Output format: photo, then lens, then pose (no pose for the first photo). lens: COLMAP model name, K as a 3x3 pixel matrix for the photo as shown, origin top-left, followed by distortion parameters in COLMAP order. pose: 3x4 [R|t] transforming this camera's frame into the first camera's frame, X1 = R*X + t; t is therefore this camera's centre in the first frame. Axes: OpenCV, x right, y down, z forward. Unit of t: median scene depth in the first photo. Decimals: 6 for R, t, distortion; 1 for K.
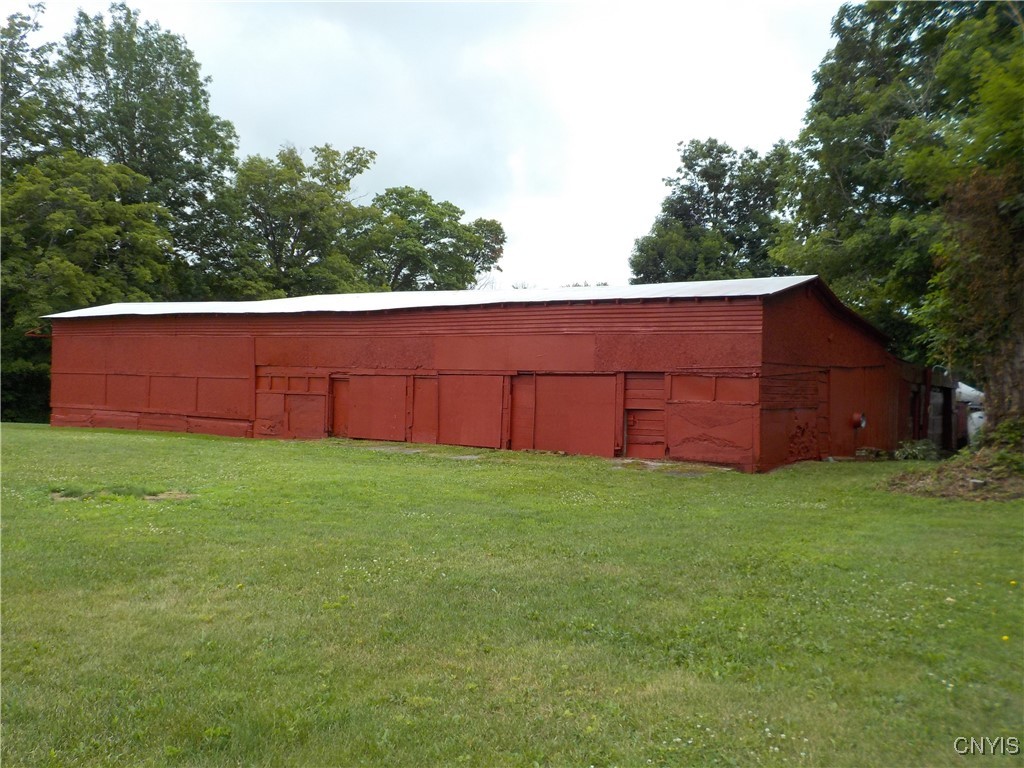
lens RADIAL K [[943.9, 0, 511.8], [0, 943.9, 383.9], [0, 0, 1]] dist [0.006223, 0.000000]
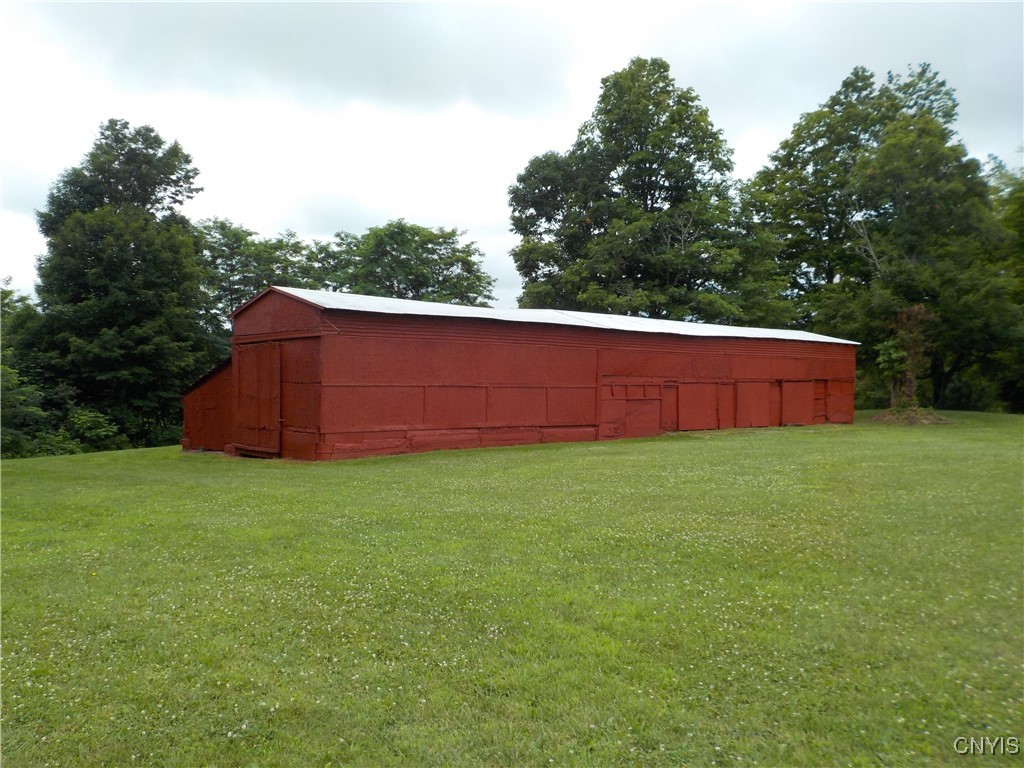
lens RADIAL K [[943.9, 0, 511.8], [0, 943.9, 384.6], [0, 0, 1]] dist [0.006223, 0.000000]
pose [[0.226368, -0.021102, 0.973813, -1.345748], [0.000737, 0.999769, 0.021493, -0.031739], [-0.974042, -0.004148, 0.226331, 0.834585]]
